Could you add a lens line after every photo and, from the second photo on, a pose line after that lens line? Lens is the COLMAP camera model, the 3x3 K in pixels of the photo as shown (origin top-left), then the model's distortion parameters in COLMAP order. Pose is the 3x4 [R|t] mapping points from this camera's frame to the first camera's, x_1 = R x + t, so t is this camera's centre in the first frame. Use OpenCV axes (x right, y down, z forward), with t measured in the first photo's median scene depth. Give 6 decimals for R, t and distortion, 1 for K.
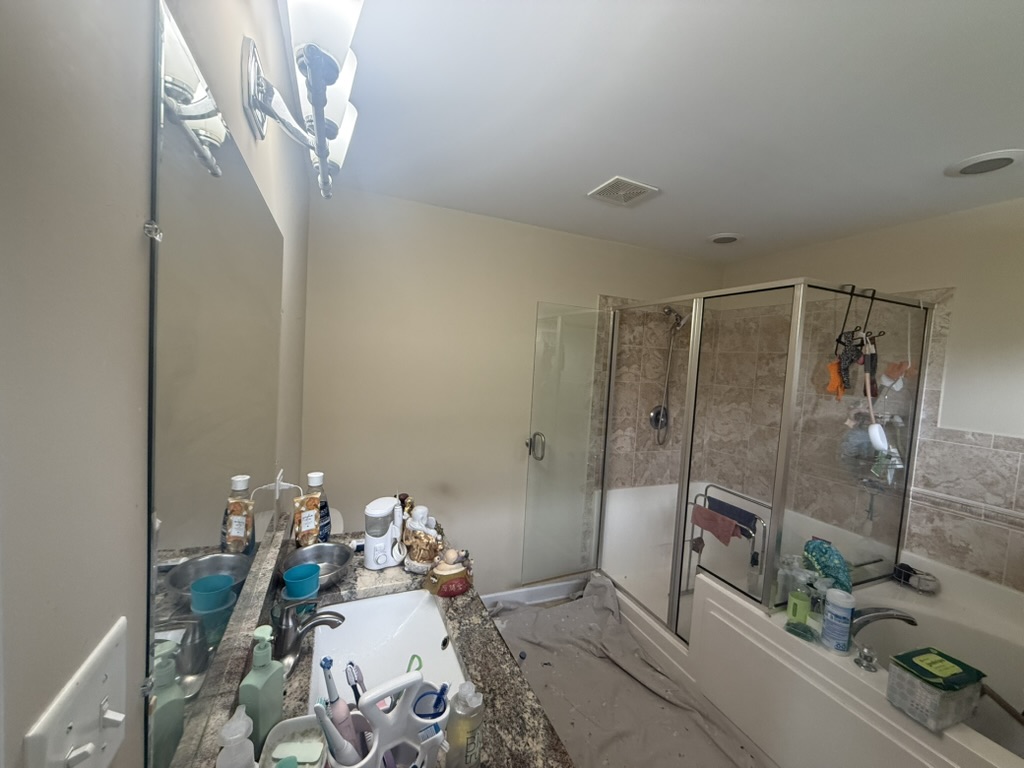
lens RADIAL K [[406.7, 0, 509.4], [0, 406.7, 384.9], [0, 0, 1]] dist [0.000486, 0.000026]
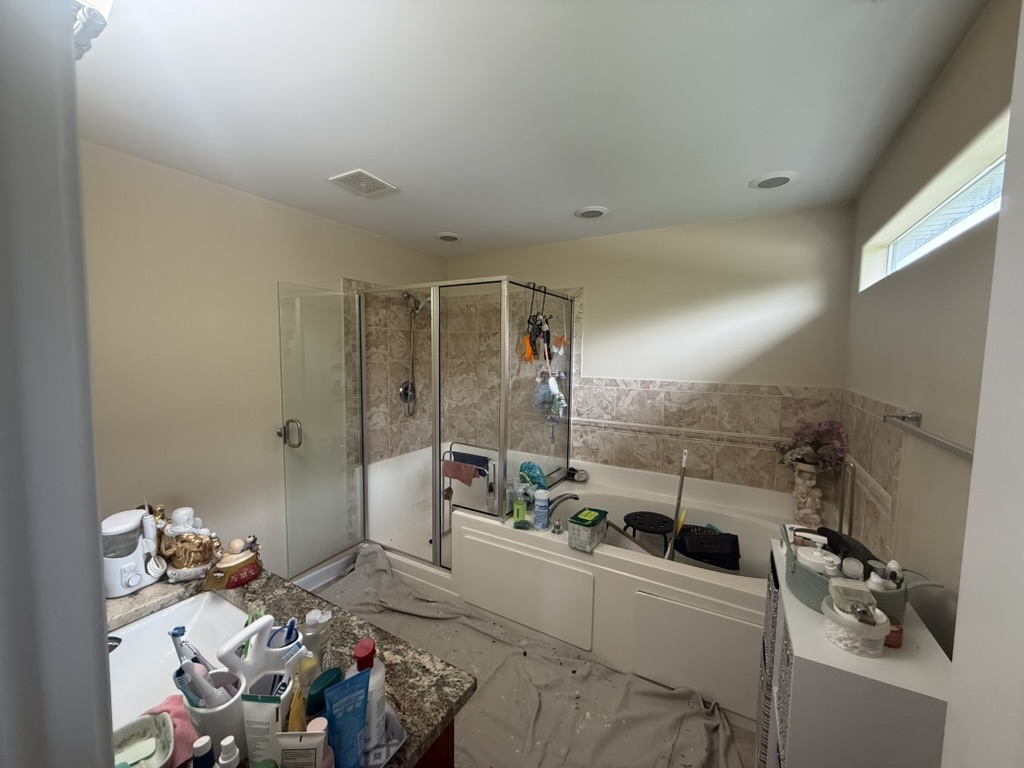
lens RADIAL K [[406.7, 0, 509.4], [0, 406.7, 384.9], [0, 0, 1]] dist [0.000486, 0.000026]
pose [[0.802393, -0.094758, 0.589225, -0.091511], [0.071063, 0.995460, 0.063316, 0.014302], [-0.592550, -0.008932, 0.805484, -0.094393]]
